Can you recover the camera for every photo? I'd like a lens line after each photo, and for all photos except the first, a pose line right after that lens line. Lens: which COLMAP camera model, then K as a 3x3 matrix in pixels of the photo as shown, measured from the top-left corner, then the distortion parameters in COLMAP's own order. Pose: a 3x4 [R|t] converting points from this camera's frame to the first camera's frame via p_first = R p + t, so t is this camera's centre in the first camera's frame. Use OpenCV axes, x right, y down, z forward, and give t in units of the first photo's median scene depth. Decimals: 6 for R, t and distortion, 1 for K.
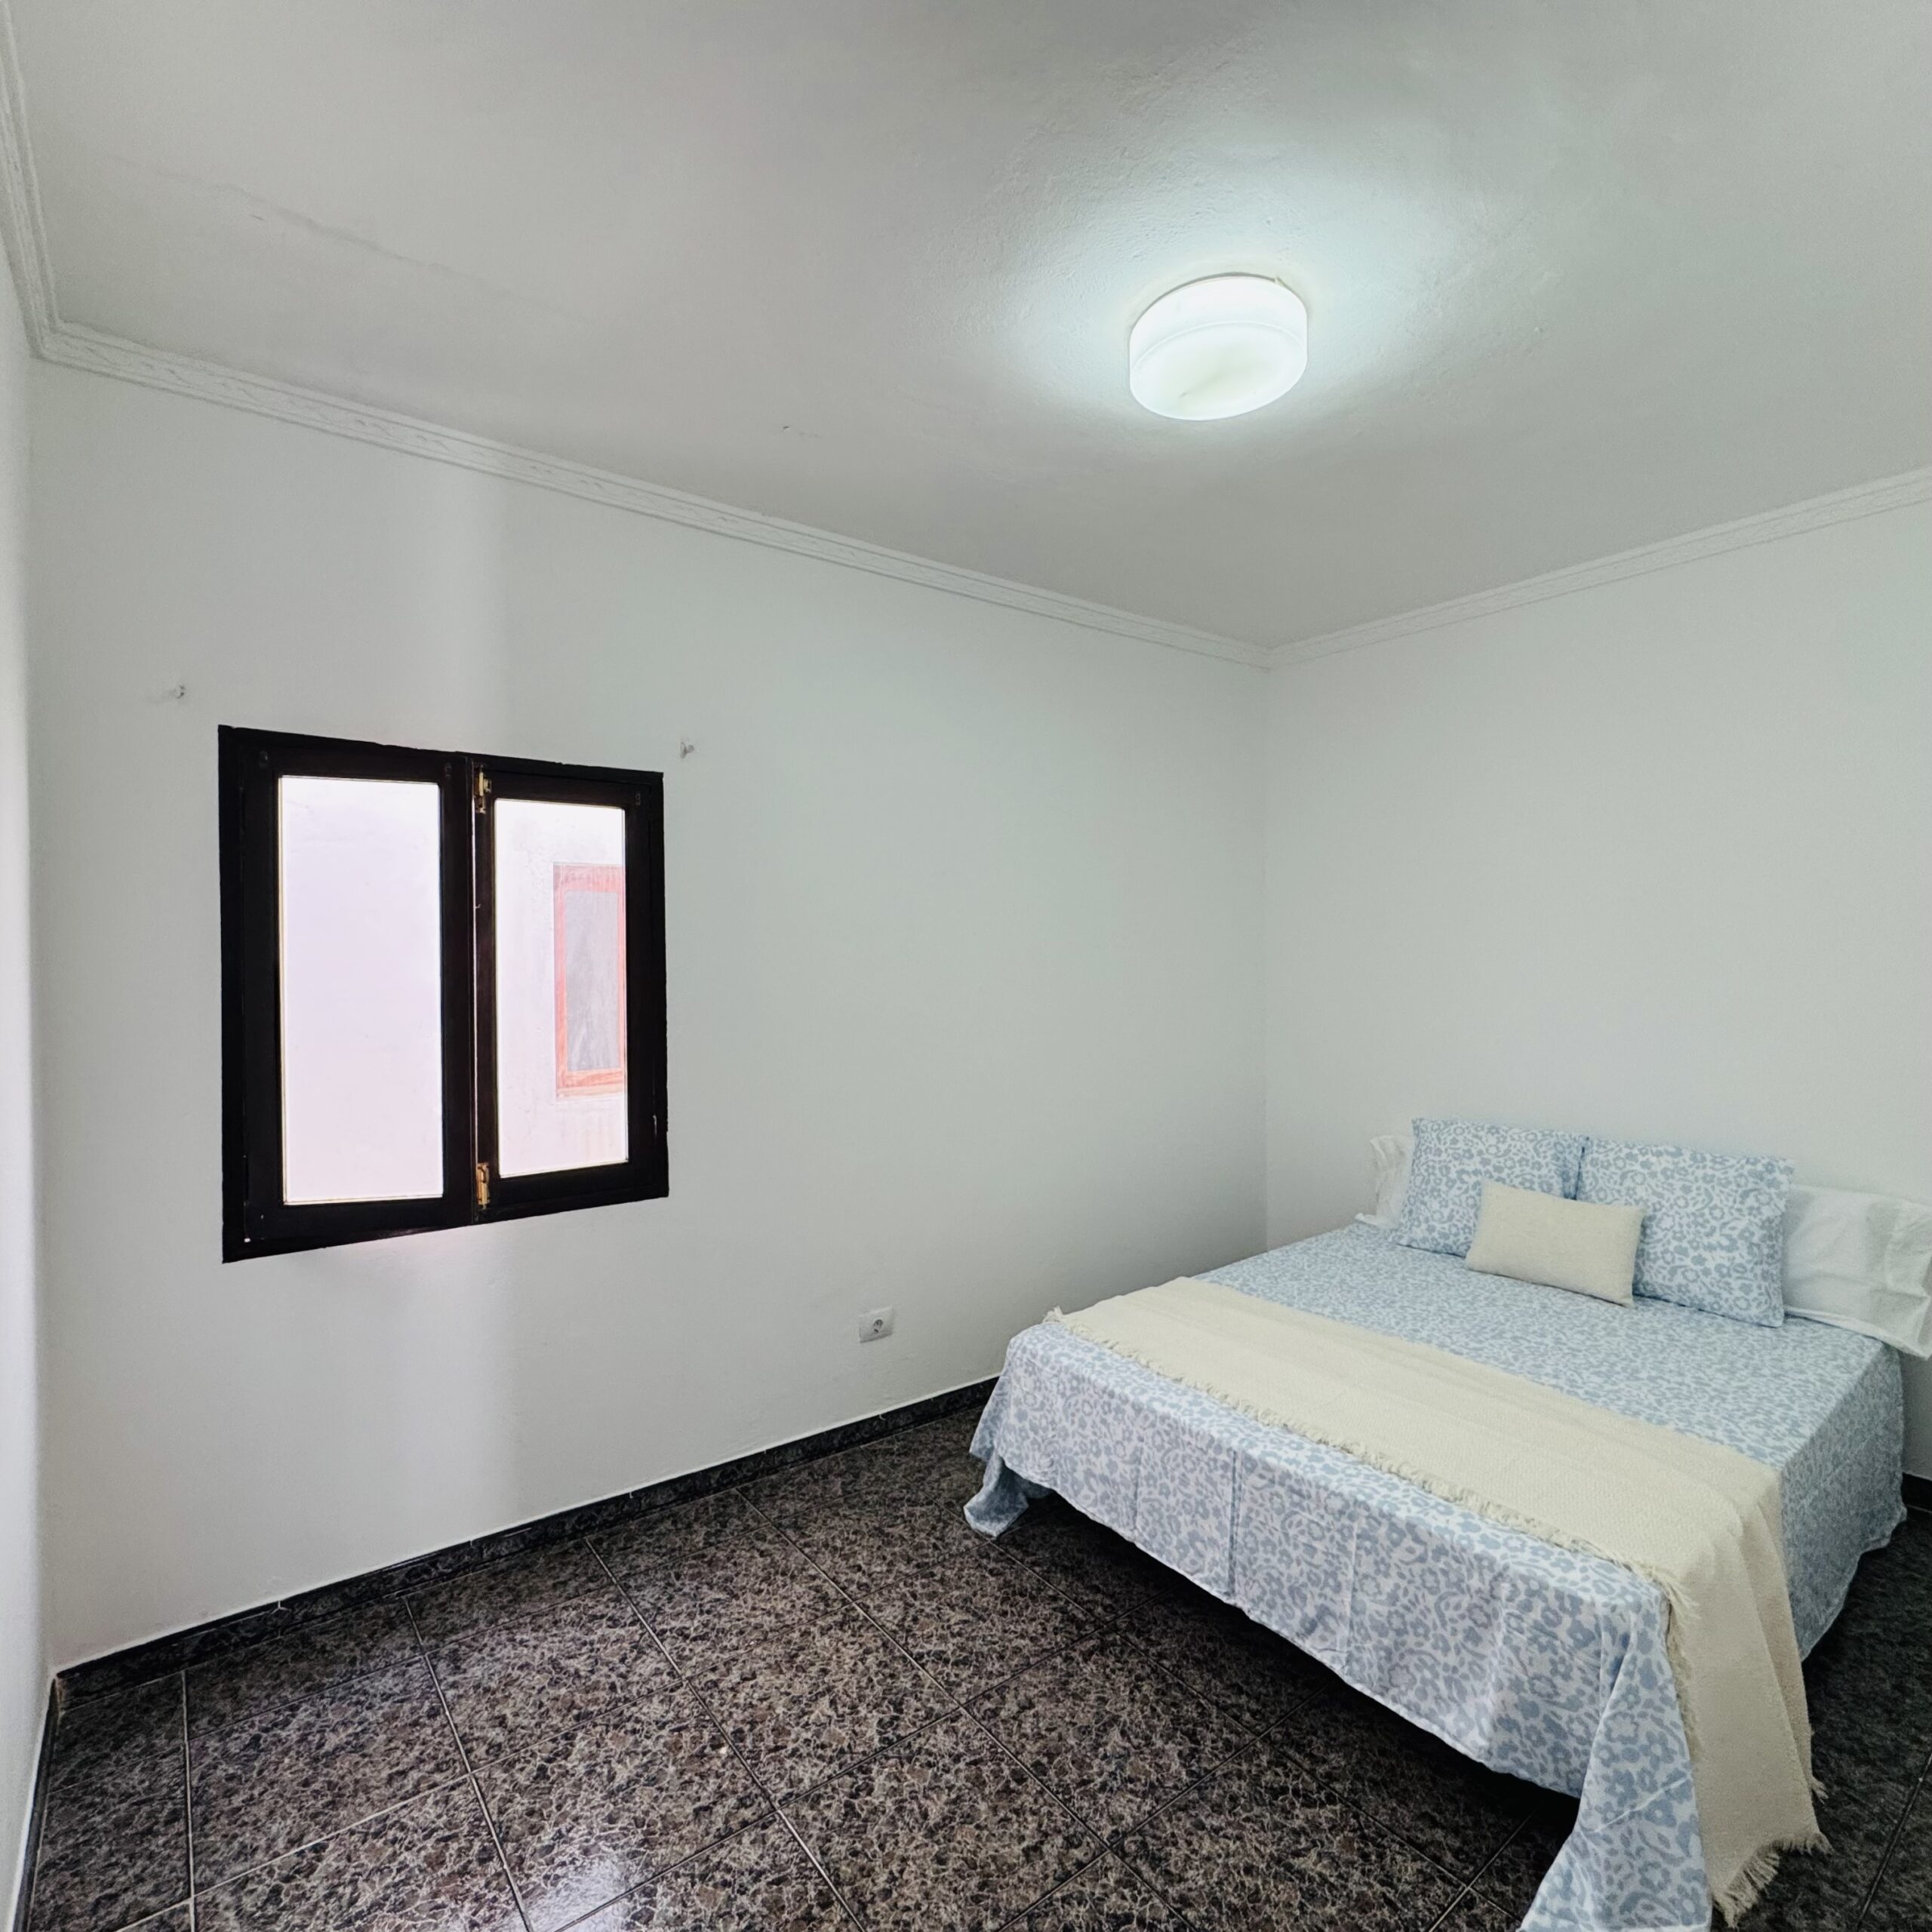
lens RADIAL K [[1027.1, 0, 965.0], [0, 1027.1, 972.1], [0, 0, 1]] dist [-0.003218, 0.000040]
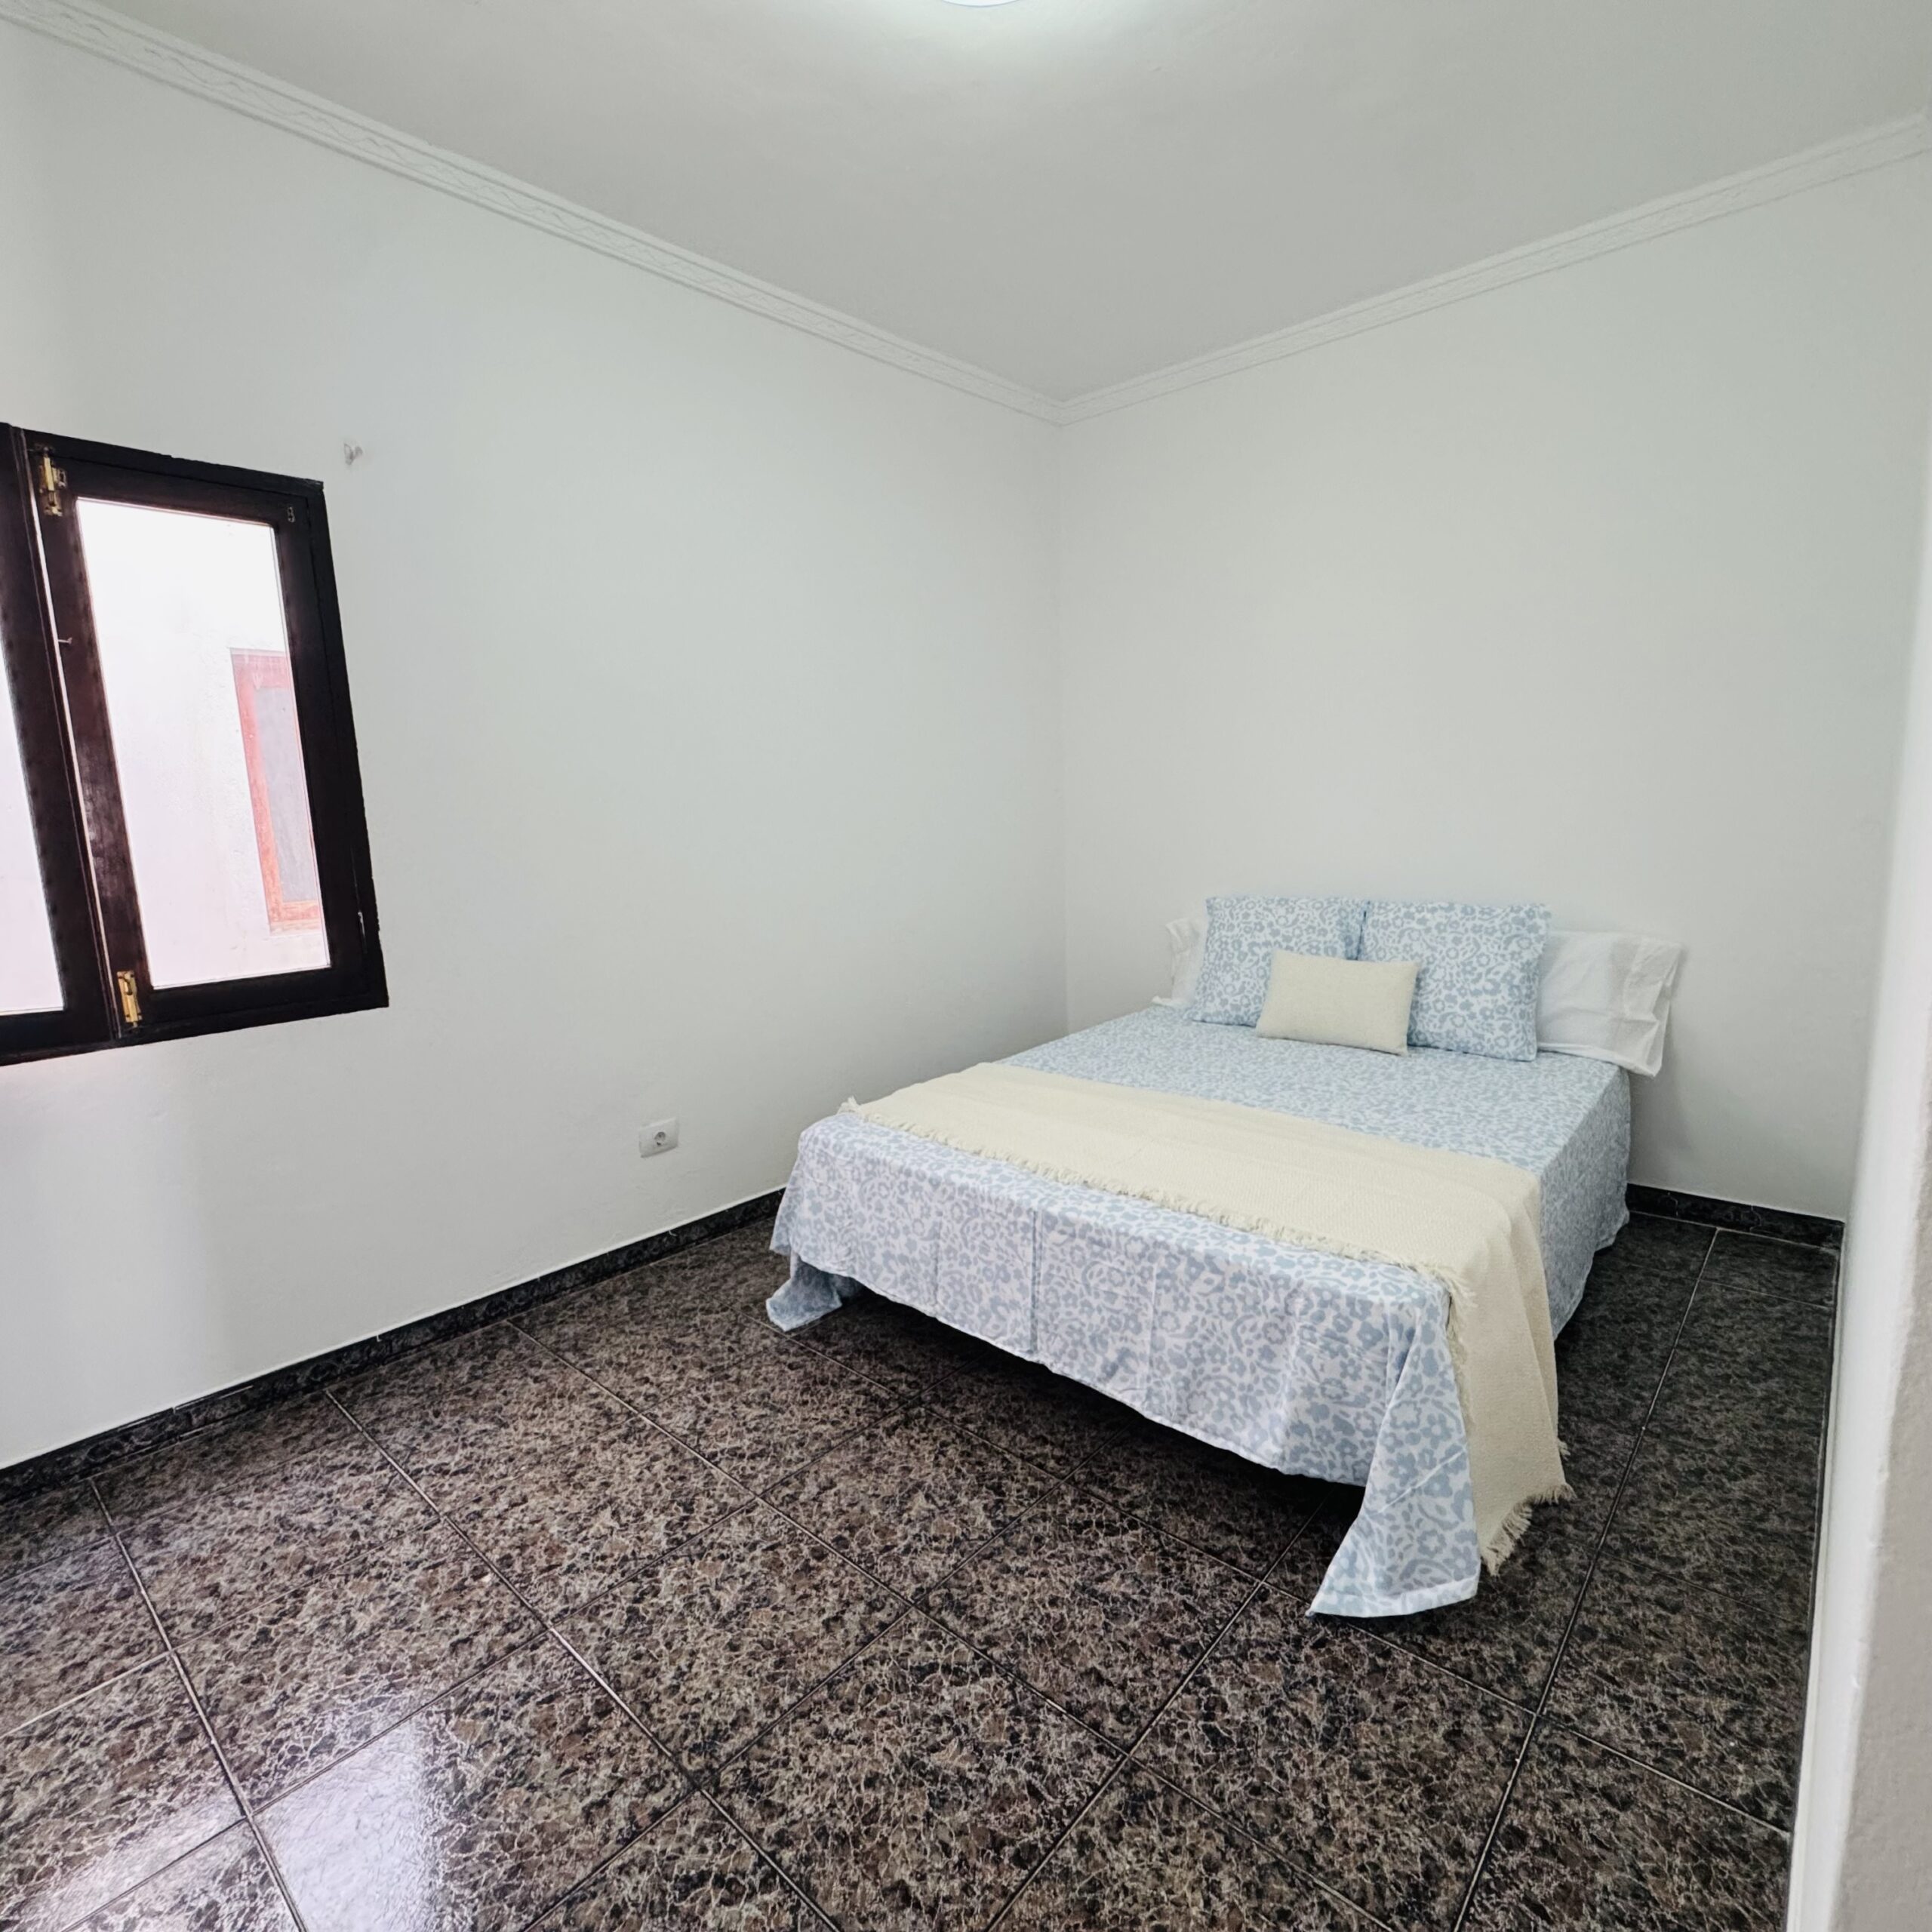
lens RADIAL K [[1027.1, 0, 963.5], [0, 1027.1, 969.8], [0, 0, 1]] dist [-0.003218, 0.000040]
pose [[0.982412, -0.056246, 0.178054, 0.042618], [0.030374, 0.988991, 0.144825, 0.110339], [-0.184240, -0.136870, 0.973305, 0.118401]]
